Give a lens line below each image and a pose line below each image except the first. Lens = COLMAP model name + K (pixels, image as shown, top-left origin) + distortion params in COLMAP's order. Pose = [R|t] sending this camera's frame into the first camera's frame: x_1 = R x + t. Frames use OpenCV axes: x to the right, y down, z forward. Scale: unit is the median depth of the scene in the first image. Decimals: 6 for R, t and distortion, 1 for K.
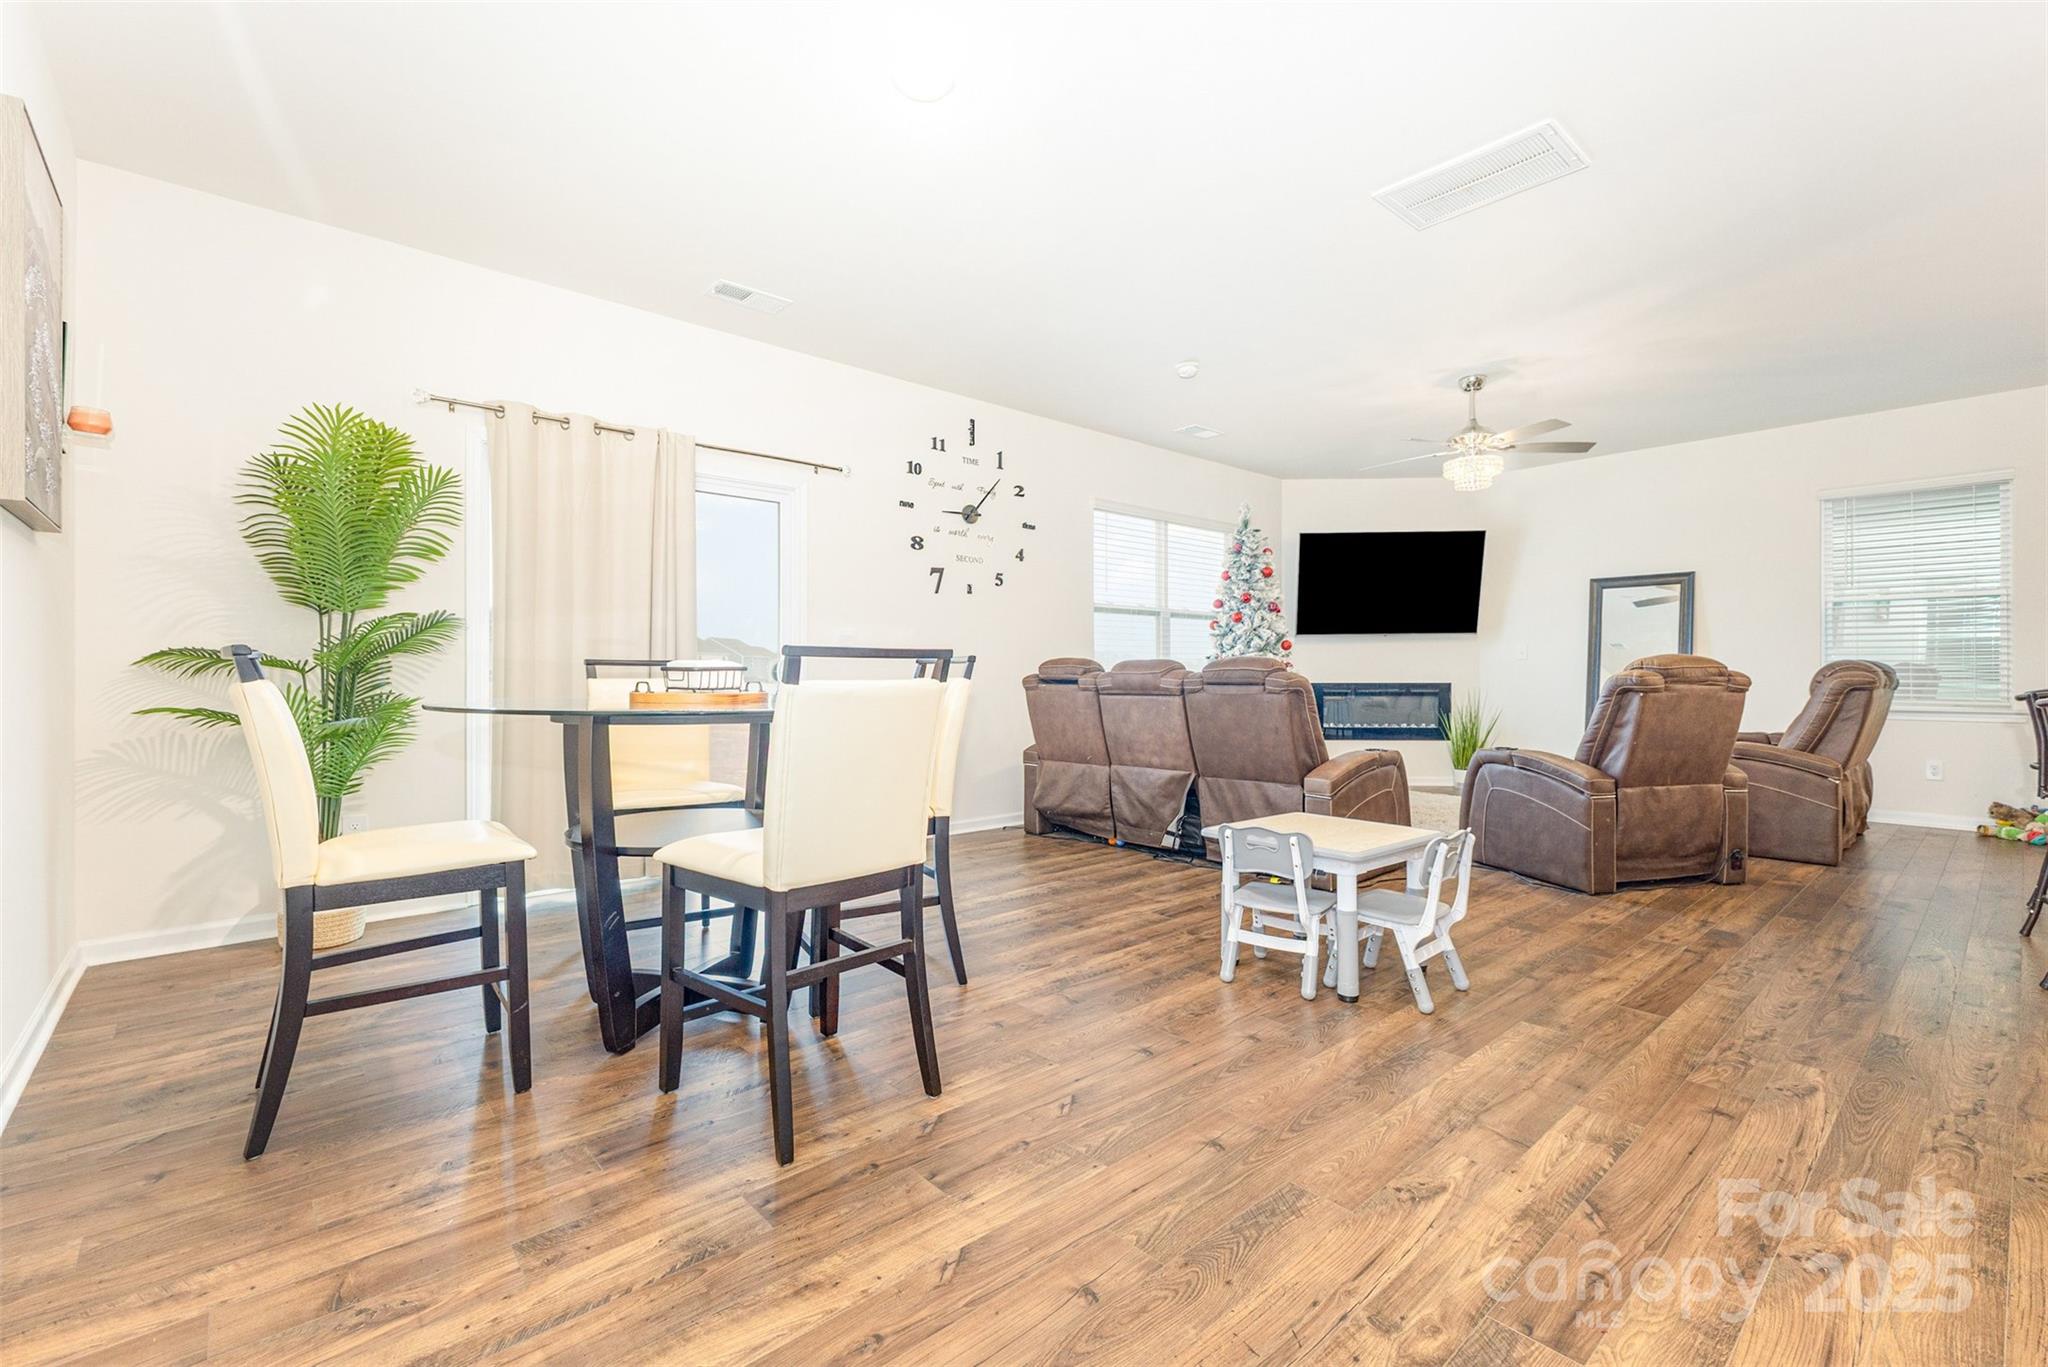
lens RADIAL K [[881.1, 0, 1029.2], [0, 881.1, 682.2], [0, 0, 1]] dist [0.002723, 0.000072]
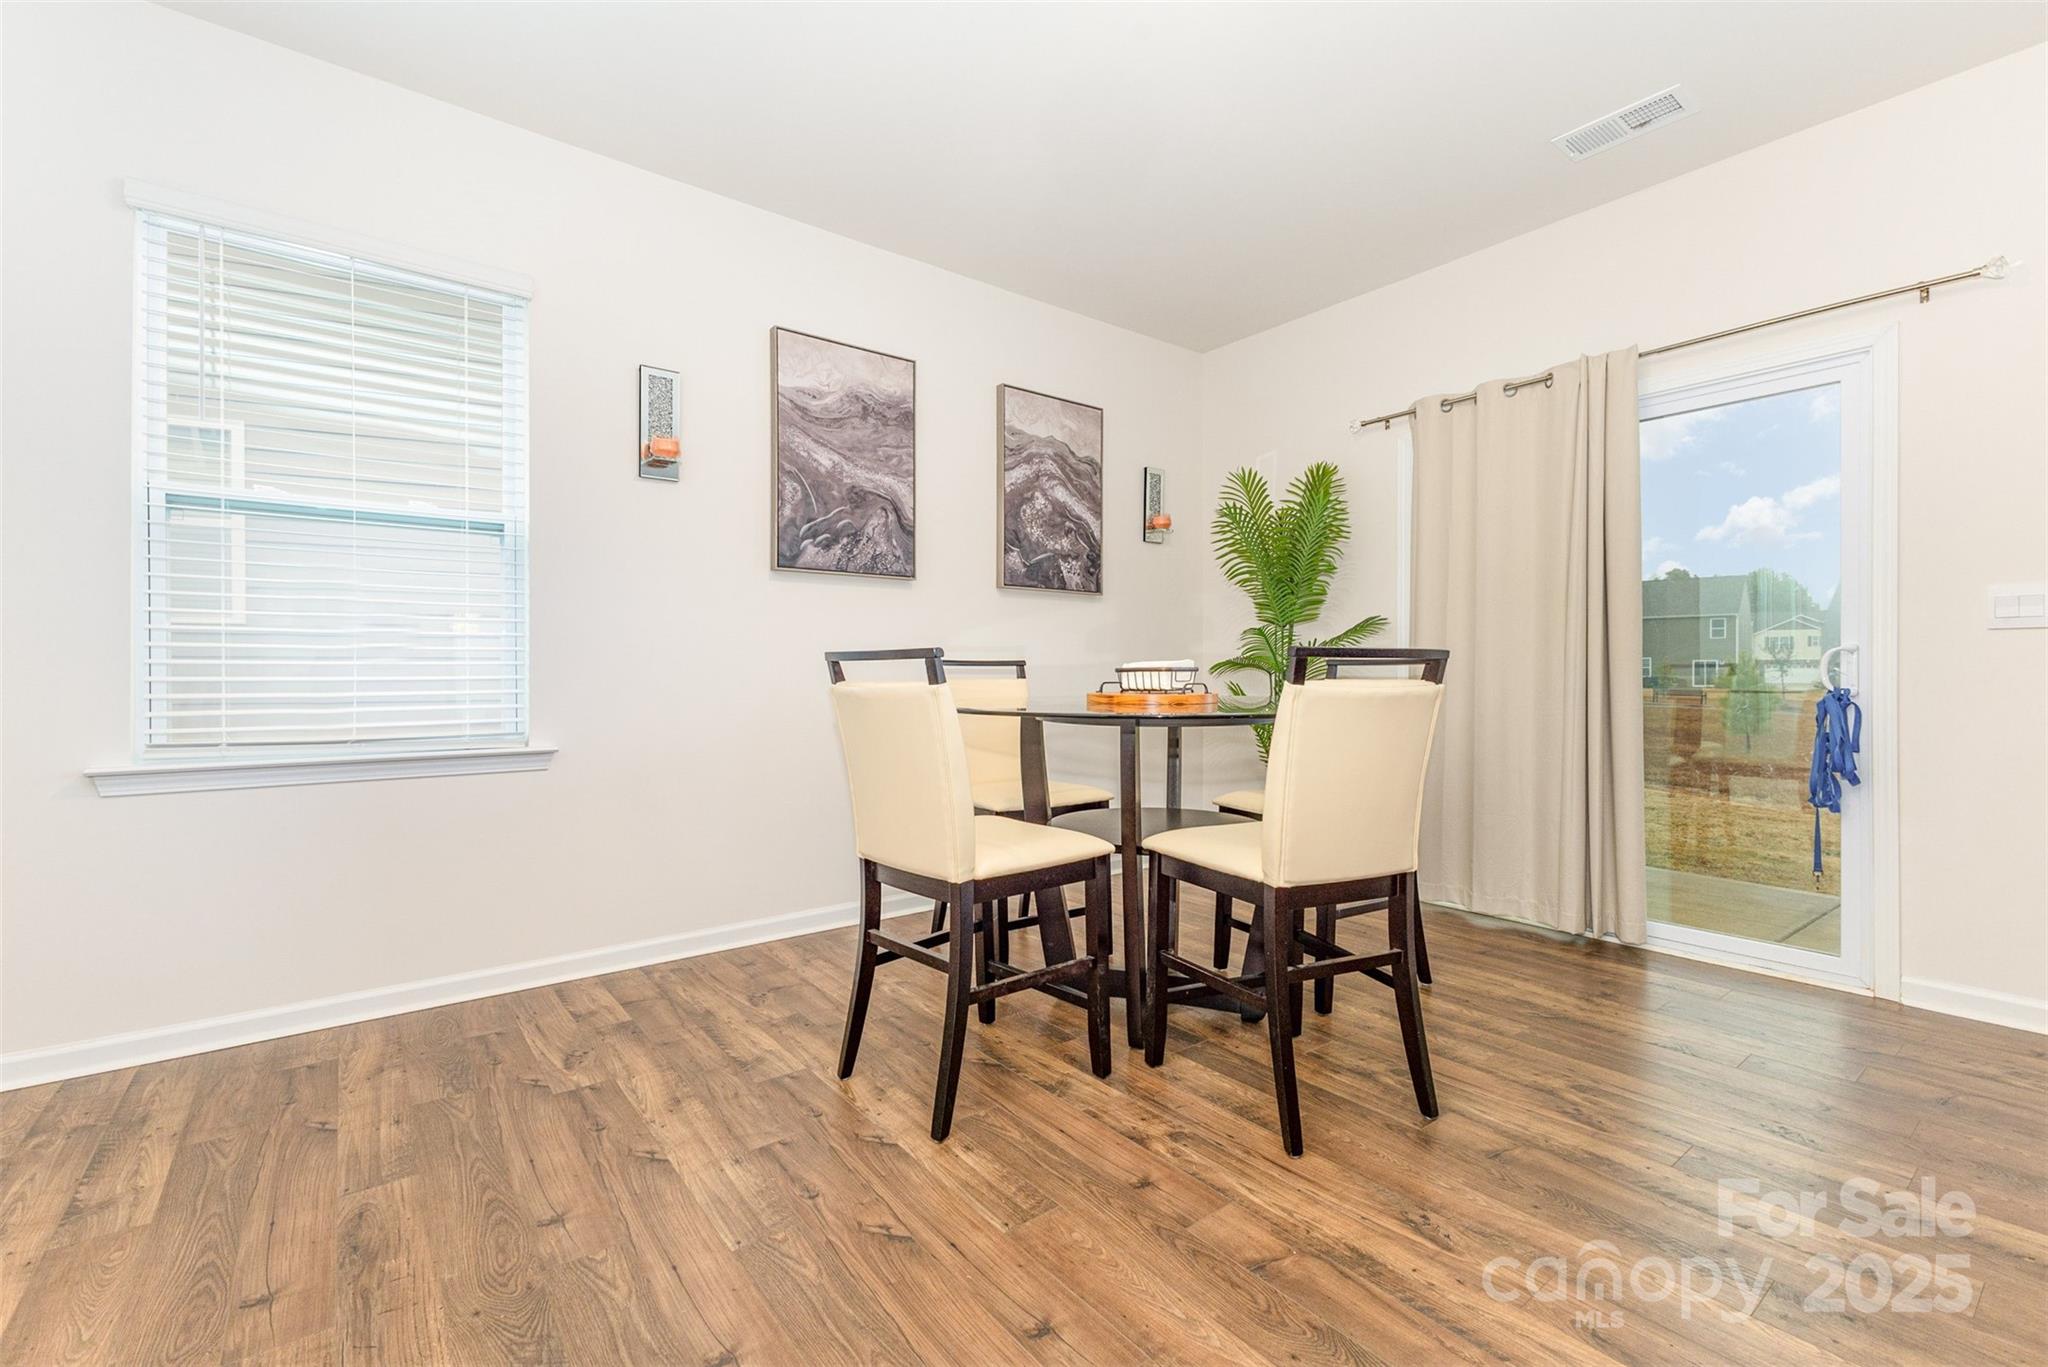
lens RADIAL K [[881.1, 0, 1029.2], [0, 881.1, 682.2], [0, 0, 1]] dist [0.002723, 0.000072]
pose [[-0.062669, 0.010442, -0.997980, 0.809916], [-0.009166, 0.999897, 0.011038, -0.013790], [0.997992, 0.009839, -0.062567, 1.175866]]
